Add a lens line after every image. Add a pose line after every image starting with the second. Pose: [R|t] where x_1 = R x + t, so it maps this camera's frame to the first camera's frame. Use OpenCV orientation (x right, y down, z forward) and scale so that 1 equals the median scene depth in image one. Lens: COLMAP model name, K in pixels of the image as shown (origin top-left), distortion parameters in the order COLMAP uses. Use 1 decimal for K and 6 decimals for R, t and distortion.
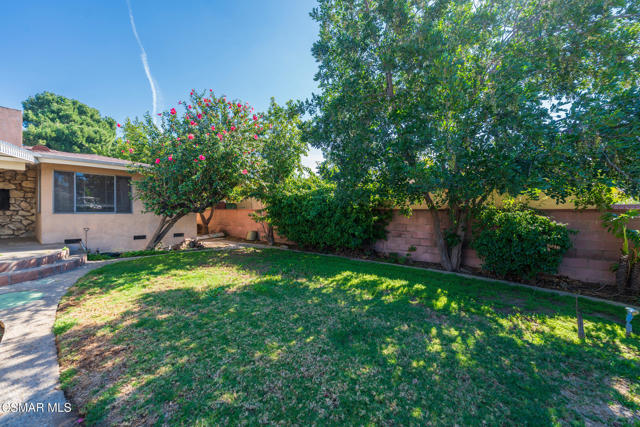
lens RADIAL K [[257.3, 0, 322.2], [0, 257.3, 212.0], [0, 0, 1]] dist [-0.000893, -0.000884]
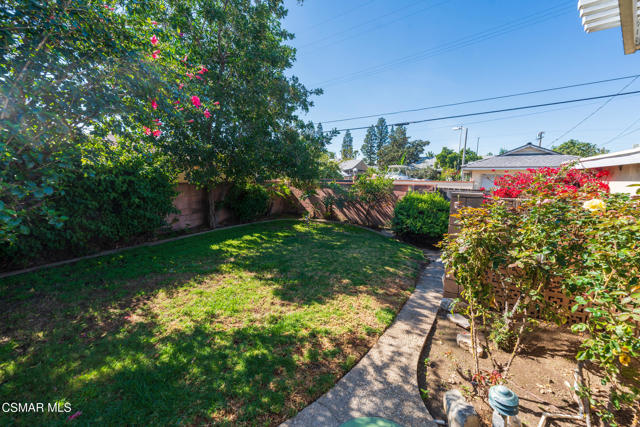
lens RADIAL K [[257.3, 0, 318.2], [0, 257.3, 213.5], [0, 0, 1]] dist [-0.000893, -0.000884]
pose [[-0.174036, -0.150496, 0.973171, -0.760332], [-0.012501, 0.988511, 0.150632, -0.050381], [-0.984660, 0.014050, -0.173917, 0.577861]]
